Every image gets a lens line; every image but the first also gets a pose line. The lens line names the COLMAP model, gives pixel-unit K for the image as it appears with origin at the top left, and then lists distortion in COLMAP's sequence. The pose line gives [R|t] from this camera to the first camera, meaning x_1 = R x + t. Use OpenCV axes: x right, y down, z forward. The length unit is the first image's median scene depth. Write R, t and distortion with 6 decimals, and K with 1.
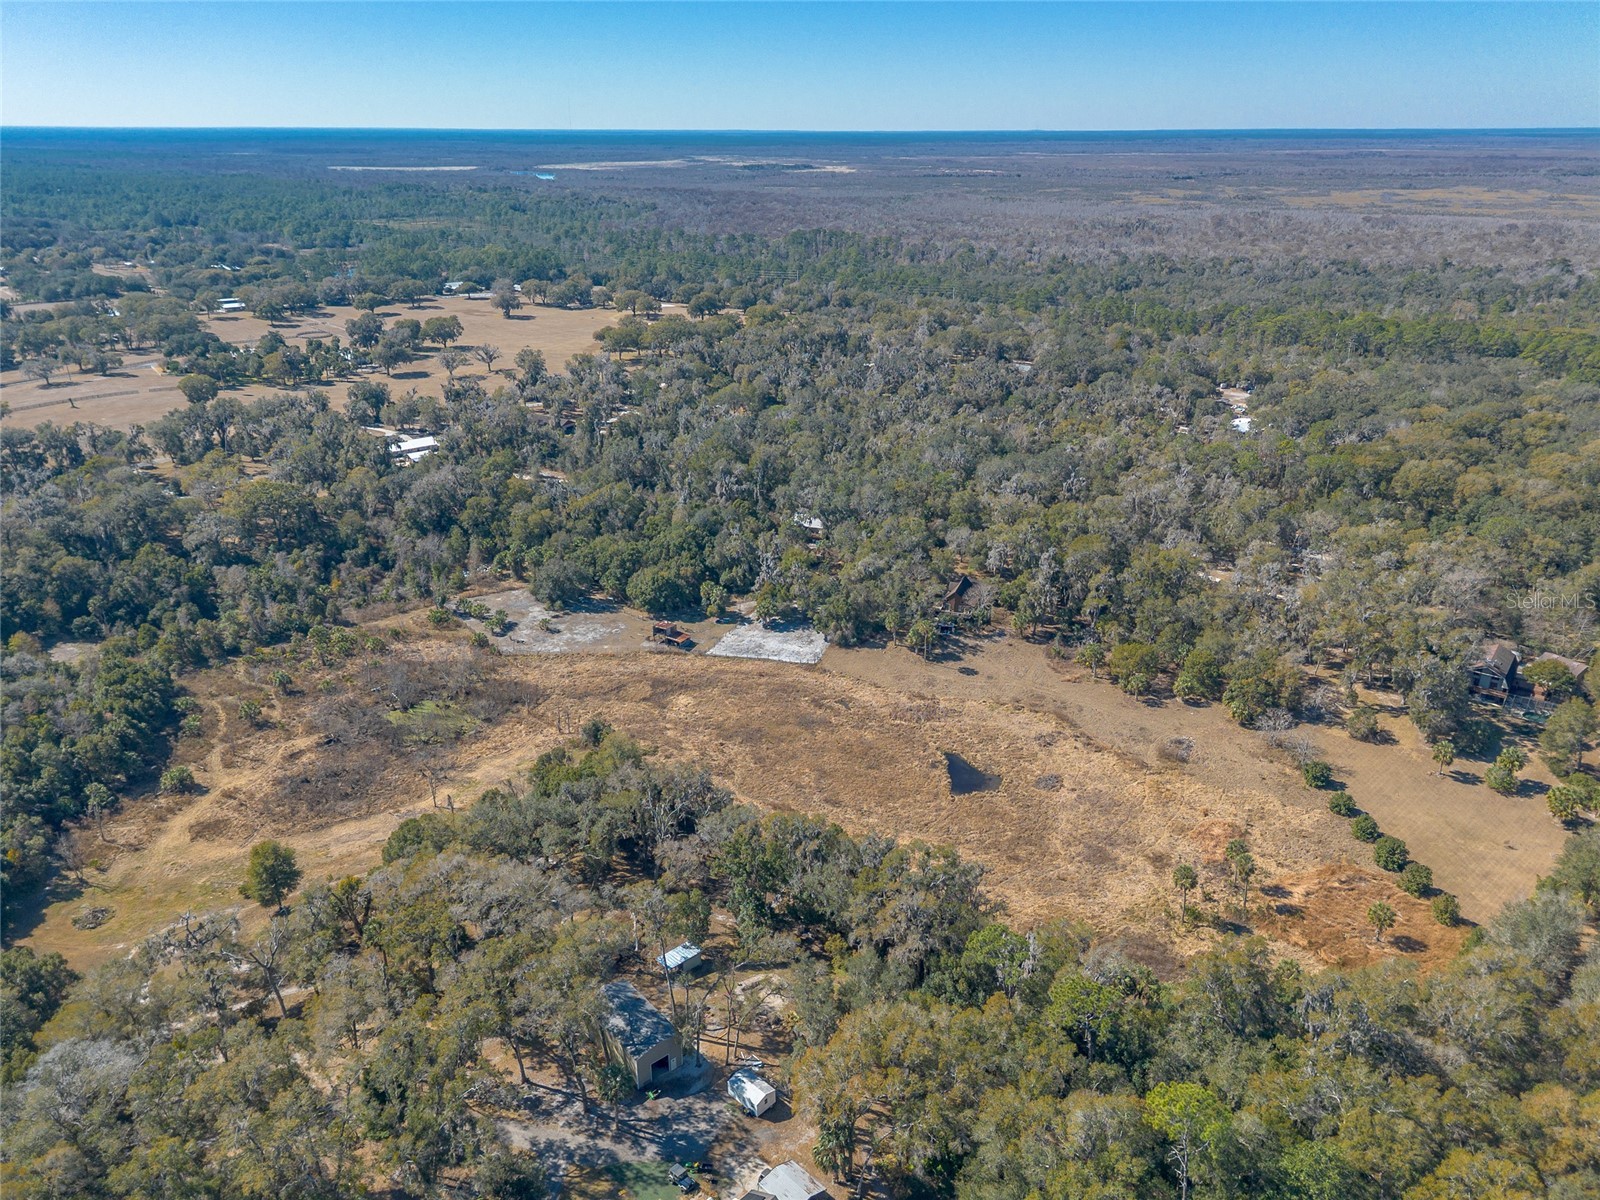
lens RADIAL K [[1145.5, 0, 800.0], [0, 1145.5, 600.0], [0, 0, 1]] dist [0.043762, -0.003156]
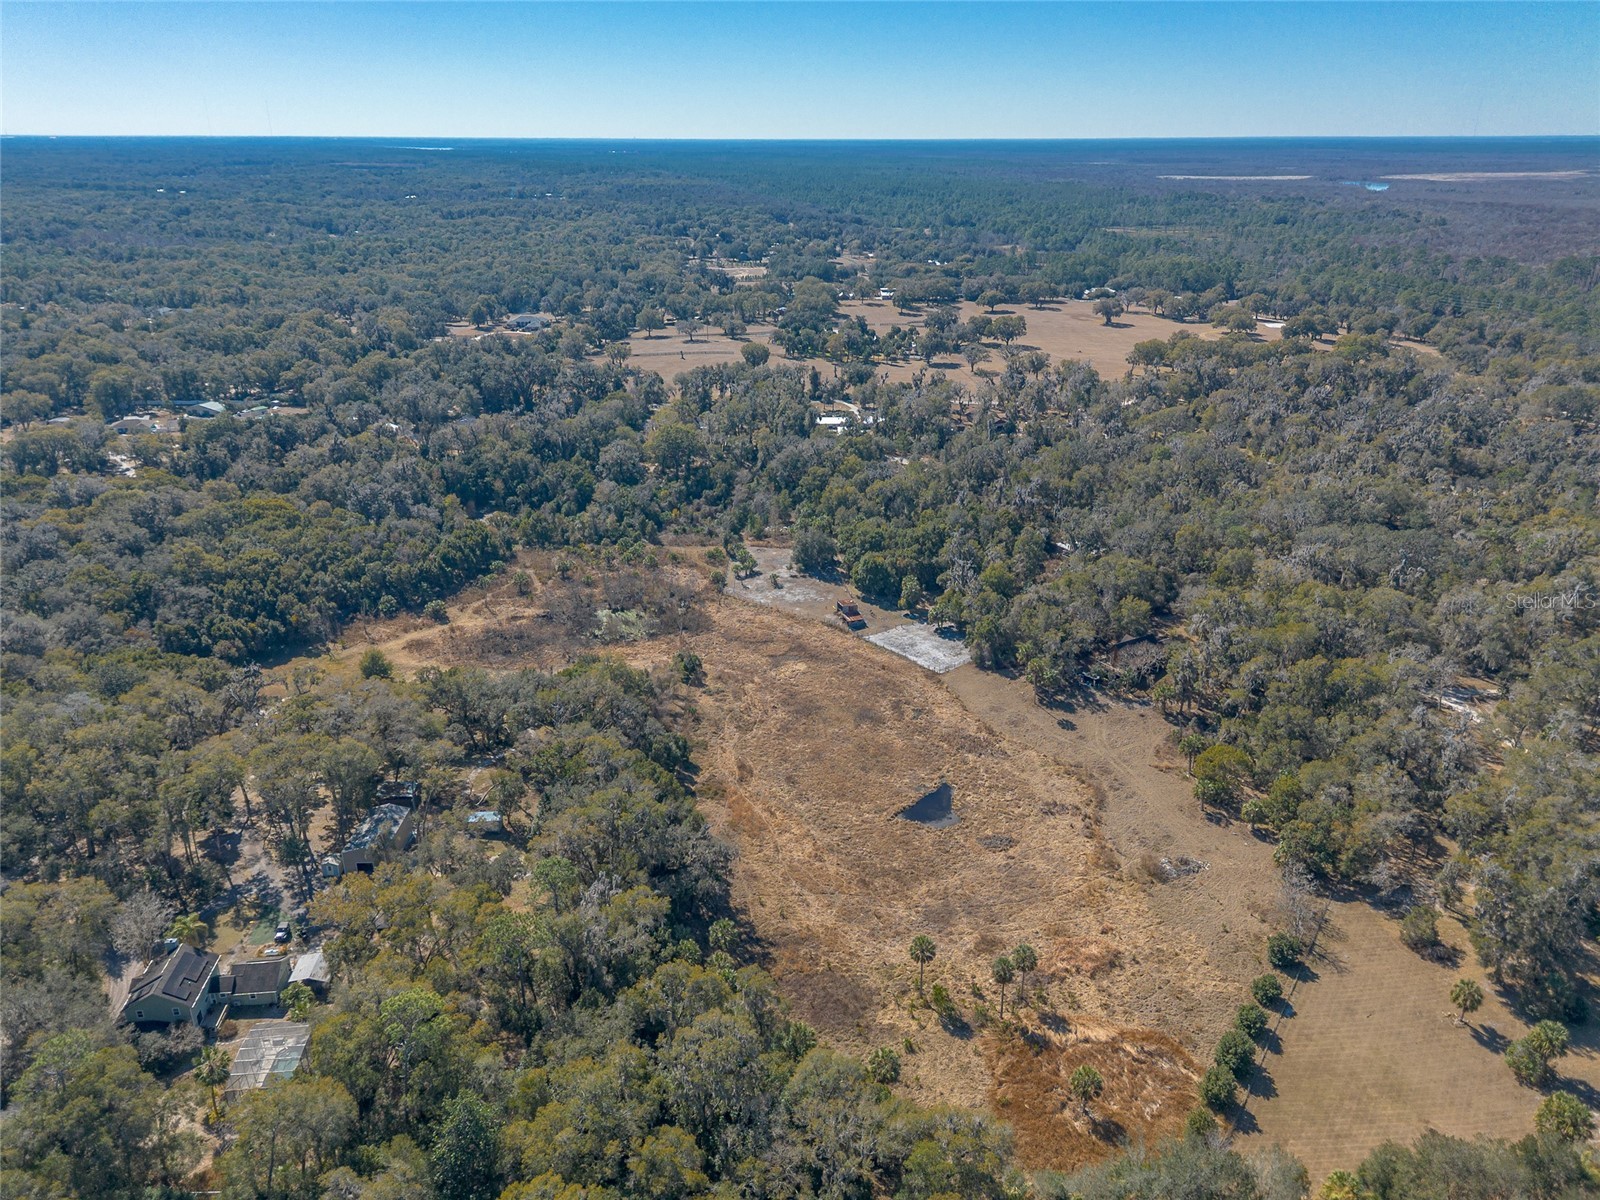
lens RADIAL K [[1145.5, 0, 800.0], [0, 1145.5, 600.0], [0, 0, 1]] dist [0.043762, -0.003156]
pose [[0.776580, 0.237334, -0.583606, 0.471829], [-0.241519, 0.967710, 0.072158, -0.047487], [0.581887, 0.084915, 0.808825, 0.112220]]
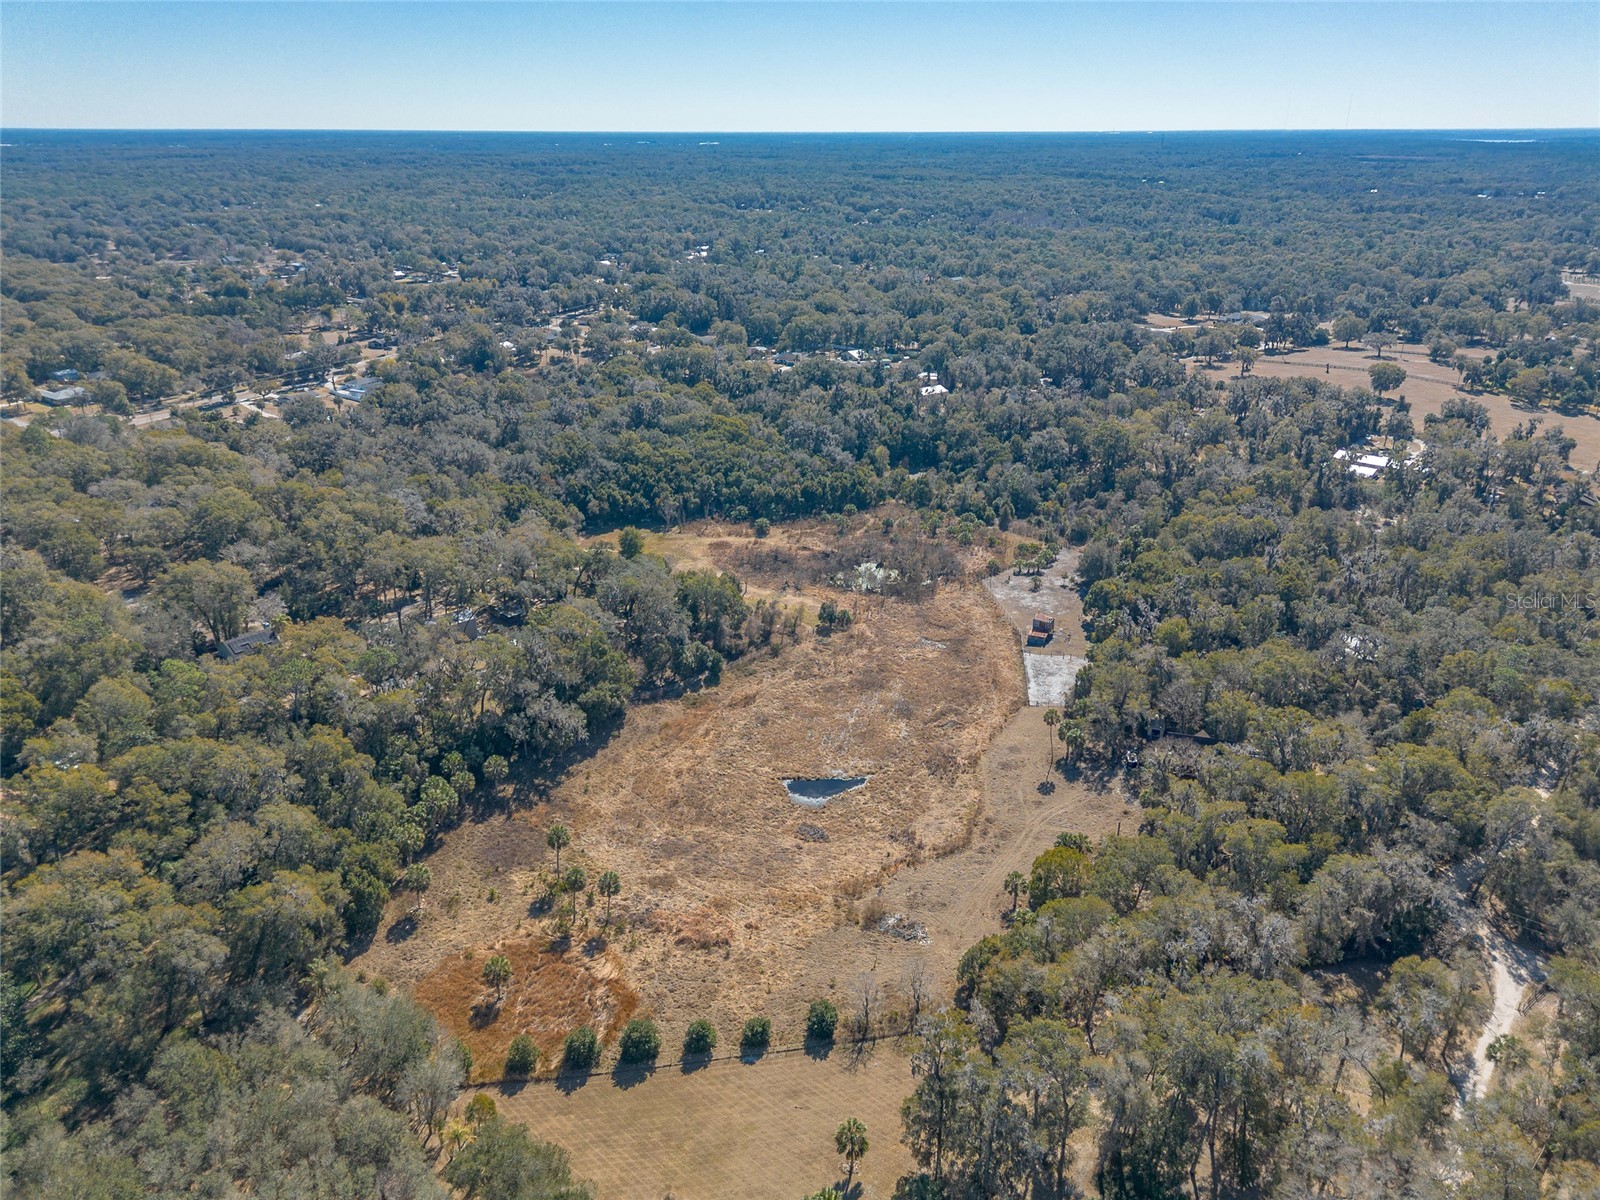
lens RADIAL K [[1145.5, 0, 800.0], [0, 1145.5, 600.0], [0, 0, 1]] dist [0.043762, -0.003156]
pose [[0.067028, 0.379940, -0.922579, 0.801813], [-0.379437, 0.864892, 0.328616, -0.245358], [0.922786, 0.328035, 0.202135, 0.595405]]
